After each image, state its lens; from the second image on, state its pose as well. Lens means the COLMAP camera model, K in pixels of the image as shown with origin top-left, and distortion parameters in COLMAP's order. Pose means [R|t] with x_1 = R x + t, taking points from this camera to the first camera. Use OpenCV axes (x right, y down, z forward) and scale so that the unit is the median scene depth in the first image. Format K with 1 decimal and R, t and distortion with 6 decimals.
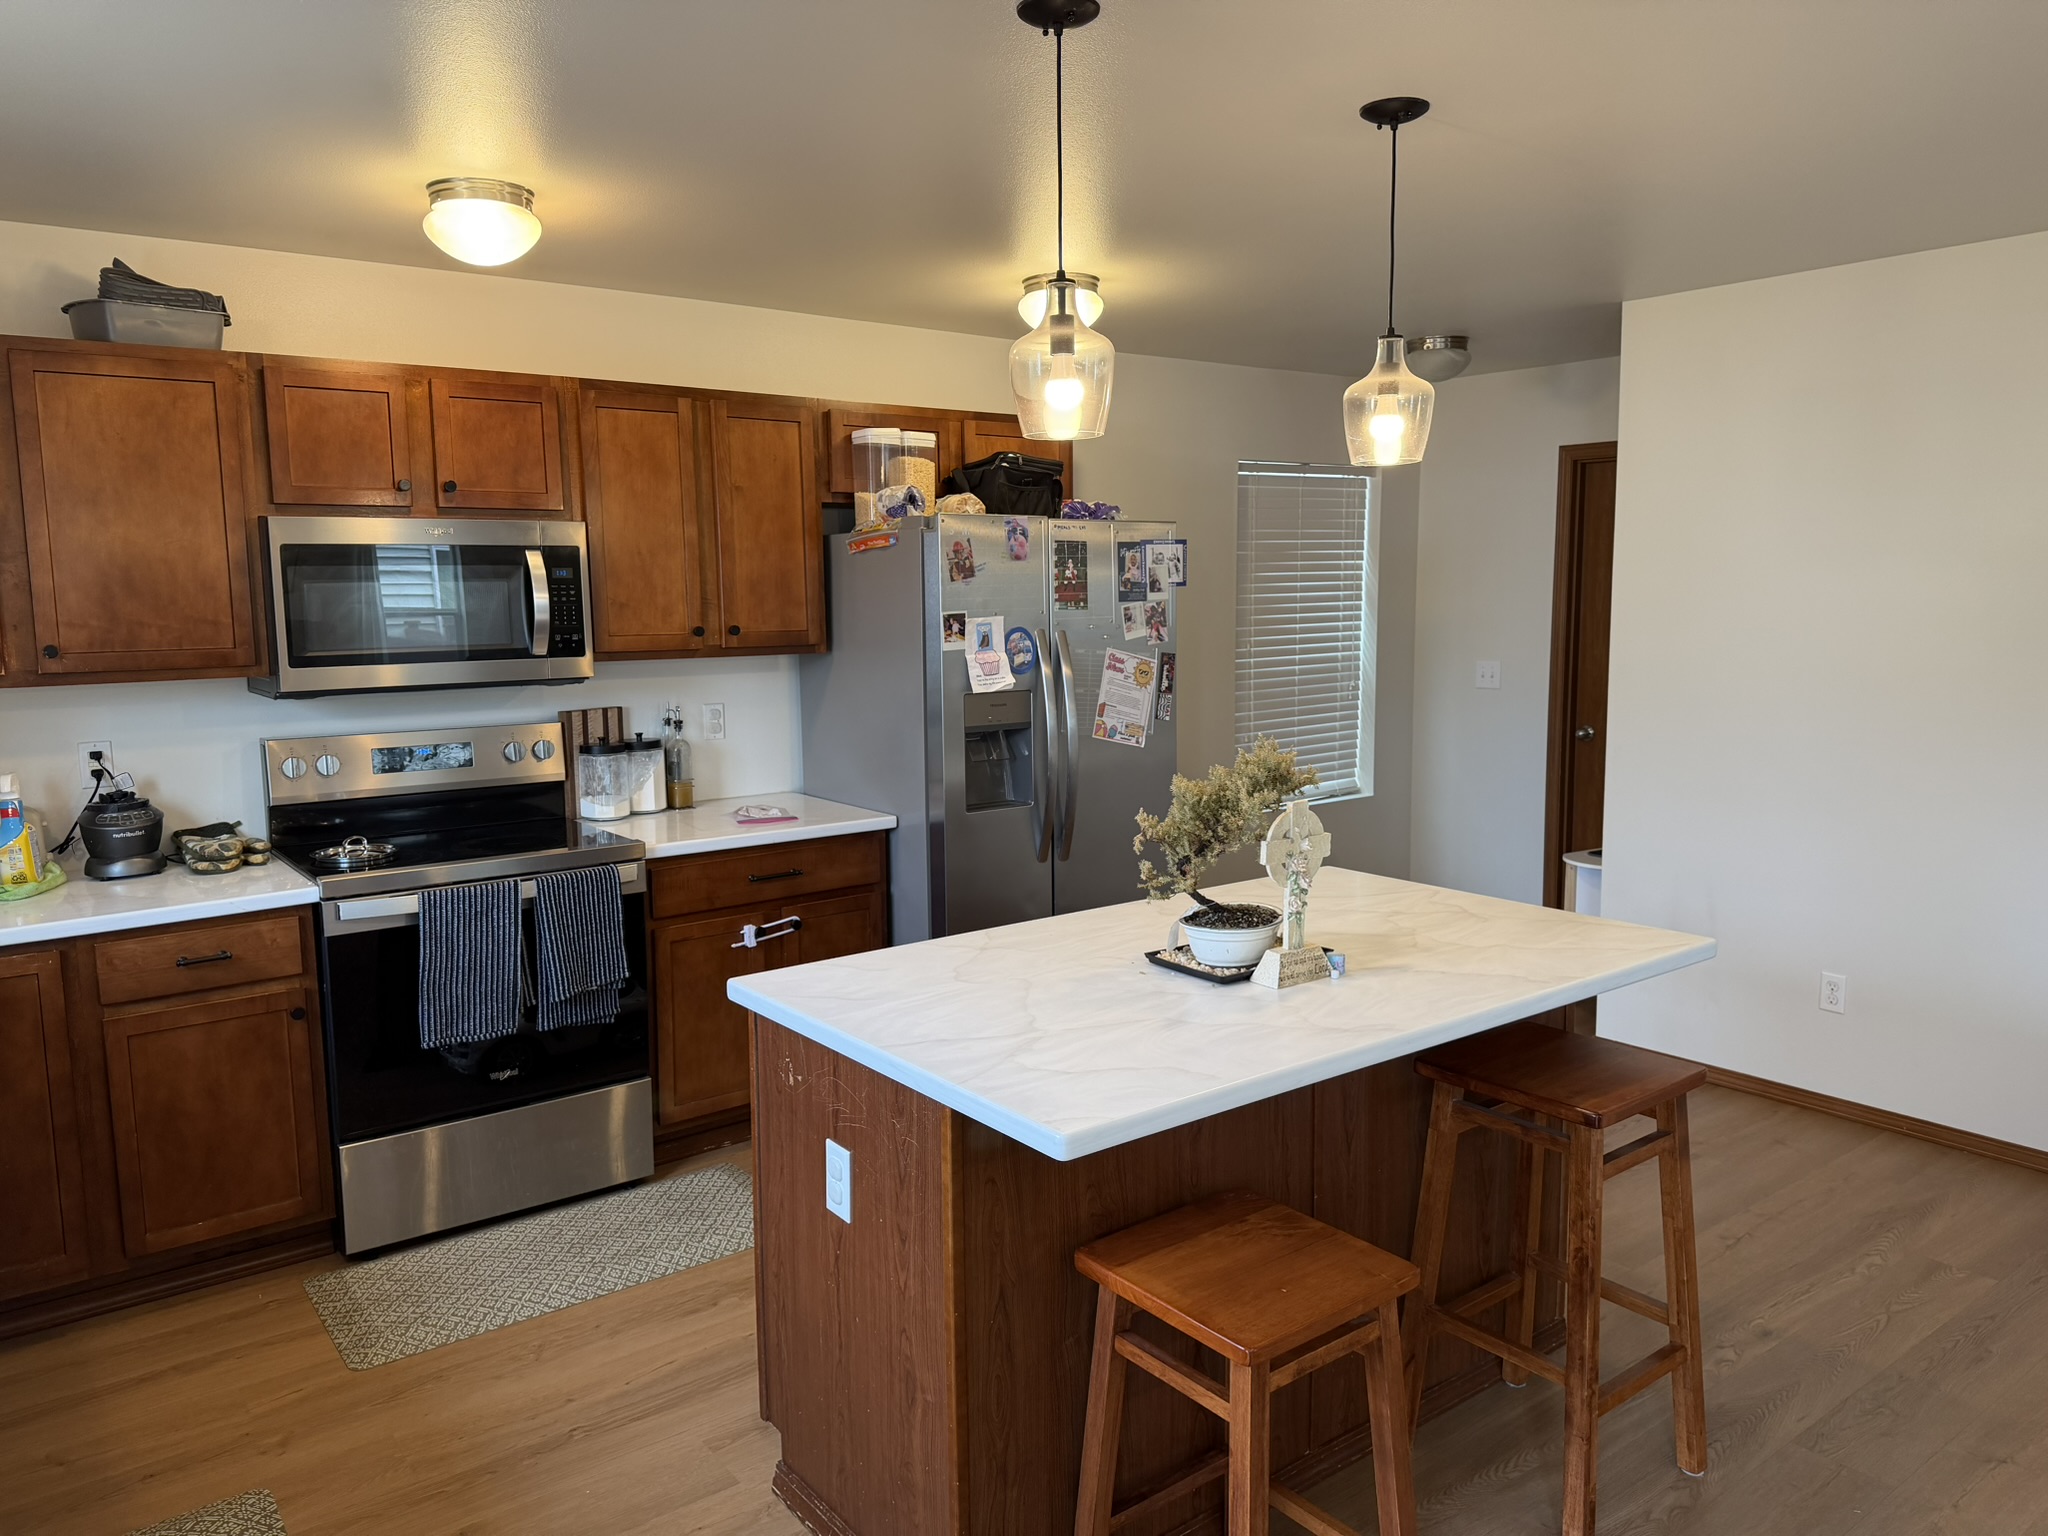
lens RADIAL K [[1438.2, 0, 1015.1], [0, 1438.2, 769.1], [0, 0, 1]] dist [0.120495, -0.175751]
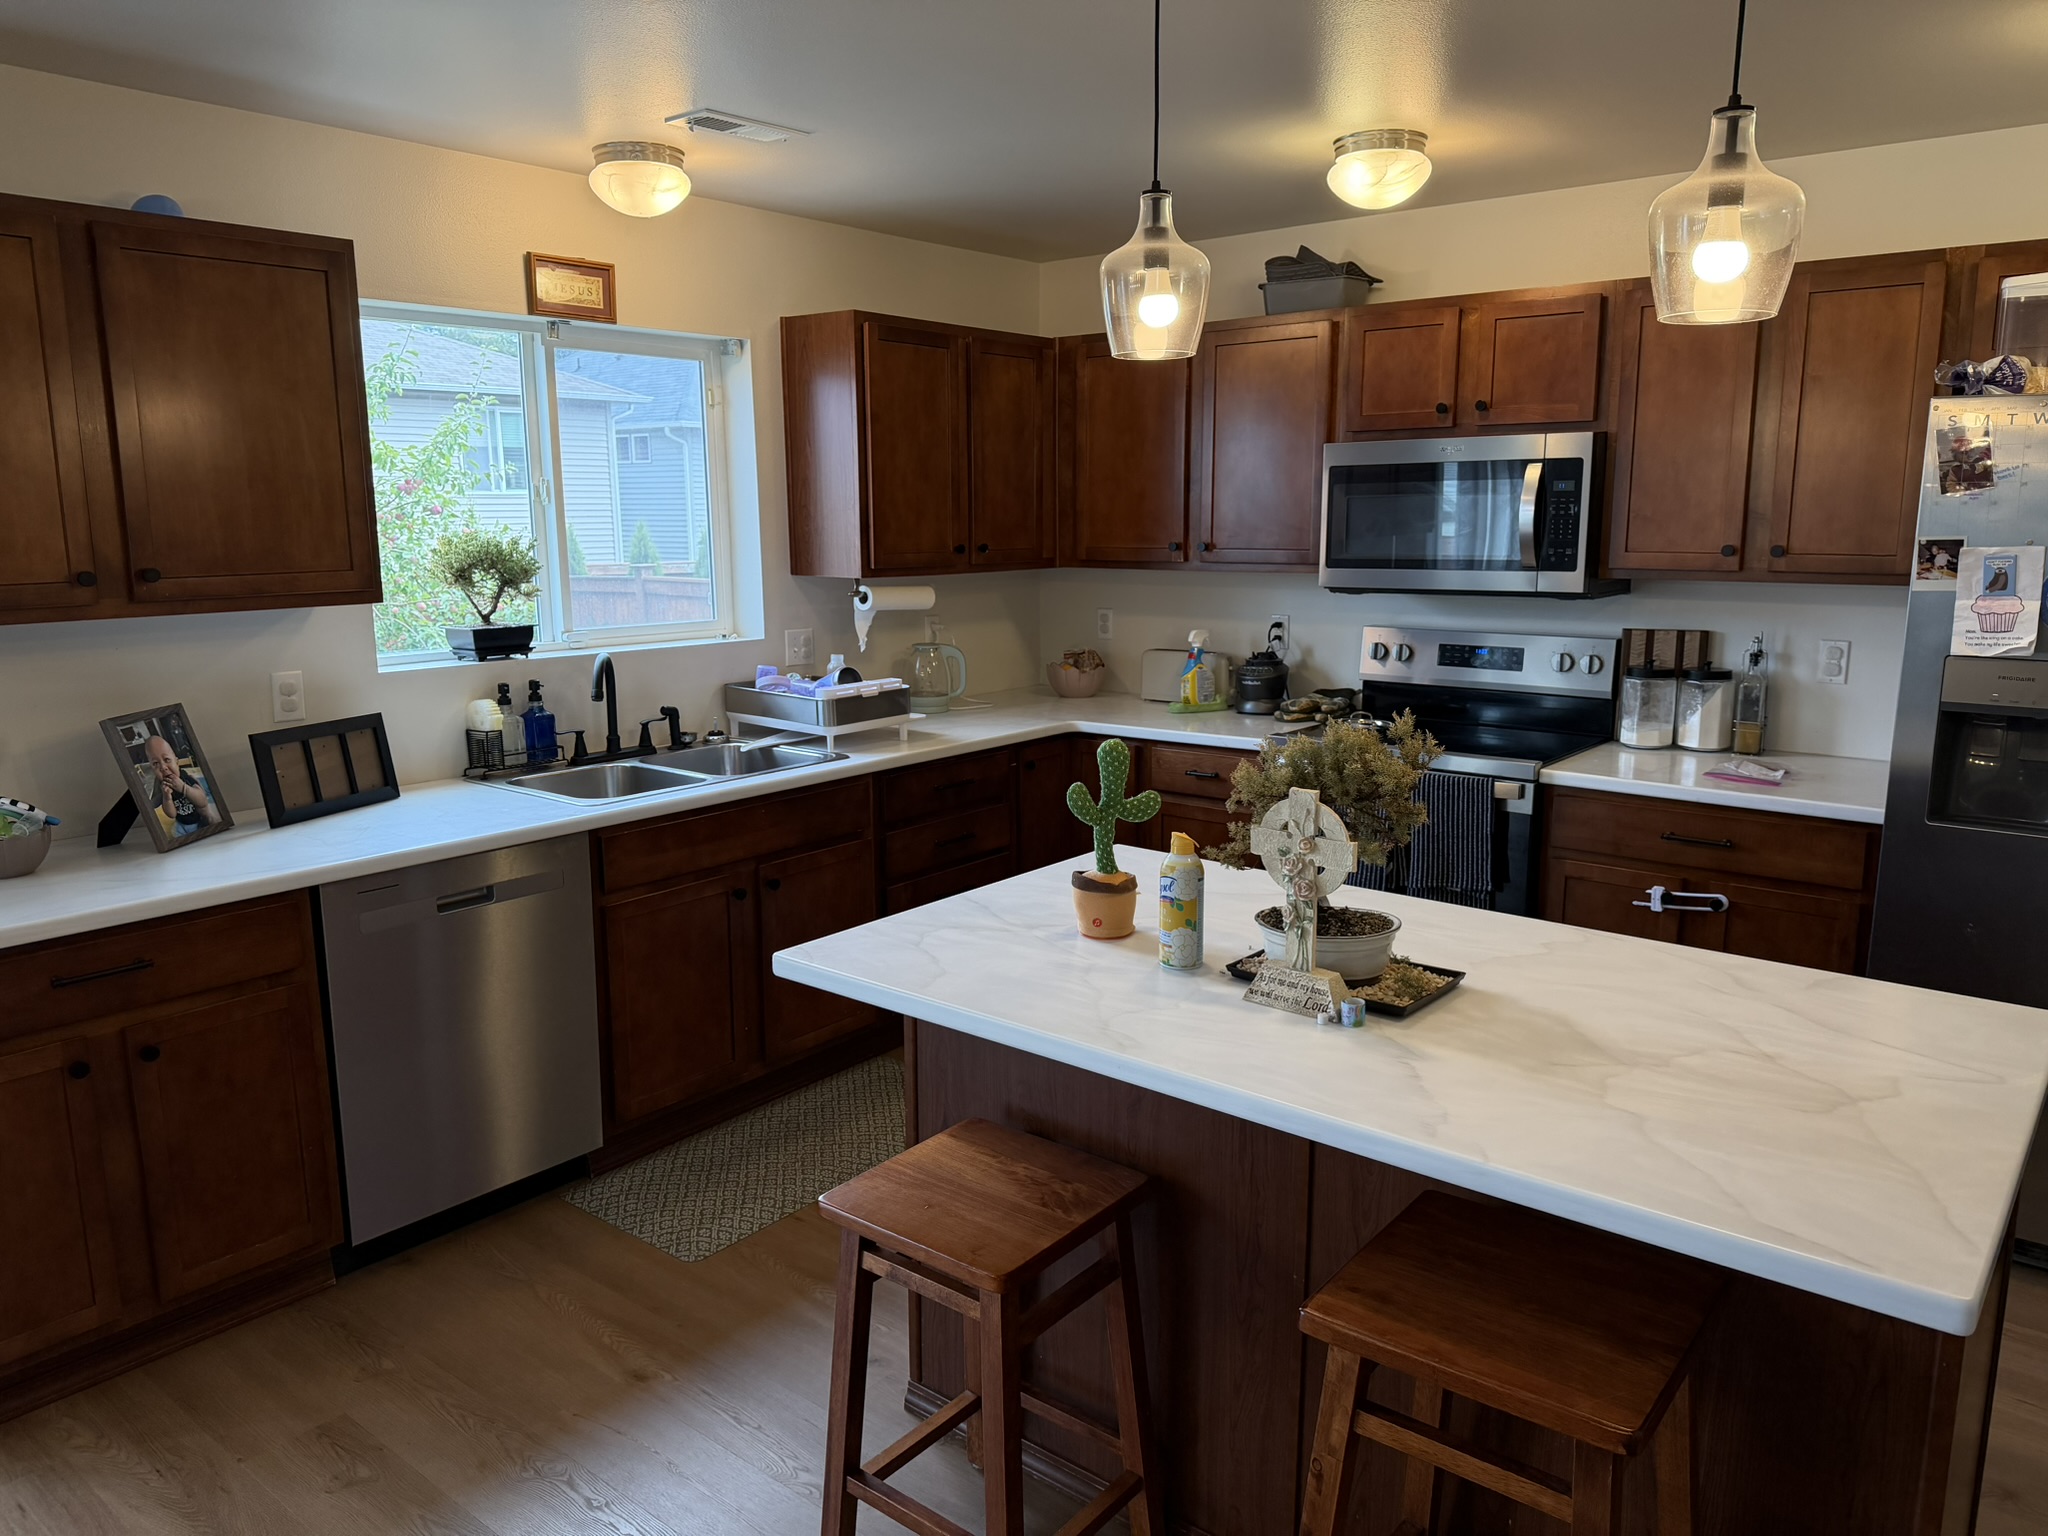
lens RADIAL K [[1443.3, 0, 1017.1], [0, 1443.3, 779.9], [0, 0, 1]] dist [0.042415, -0.046426]
pose [[0.219033, 0.193856, -0.956266, 0.553840], [-0.117357, 0.978184, 0.171419, -0.060766], [0.968634, 0.074678, 0.237004, 0.392913]]
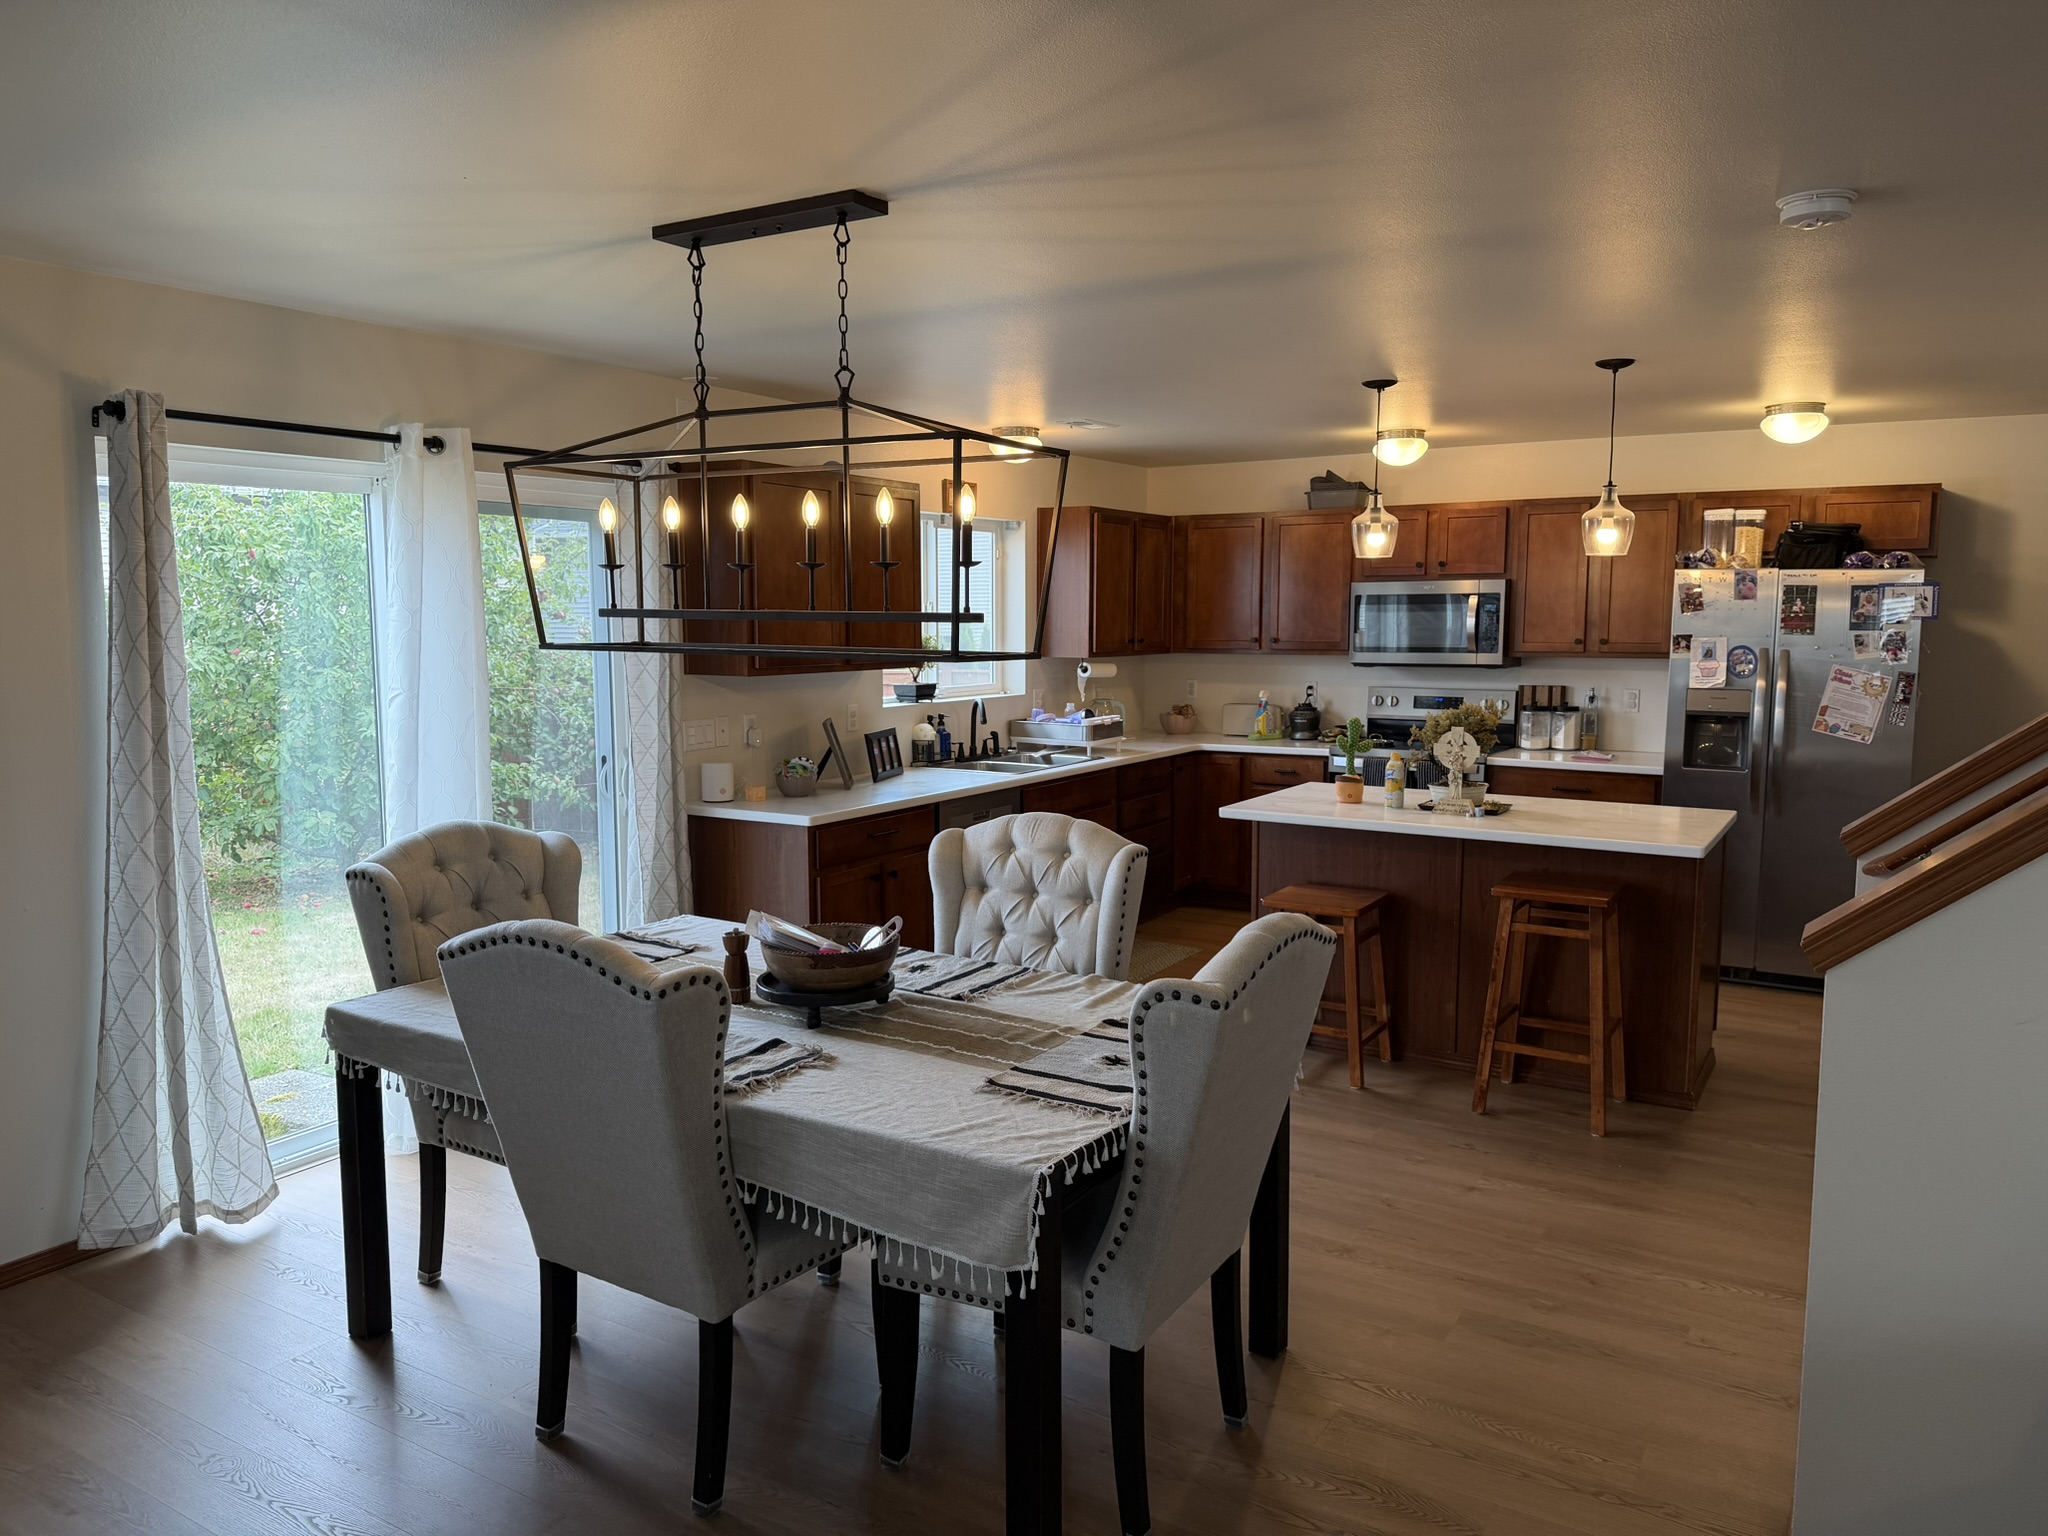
lens RADIAL K [[1438.2, 0, 1015.1], [0, 1438.2, 769.1], [0, 0, 1]] dist [0.120495, -0.175751]
pose [[0.346282, 0.117174, -0.930784, 1.145769], [-0.120313, 0.989523, 0.079808, -0.006267], [0.930384, 0.084350, 0.356751, -0.190476]]
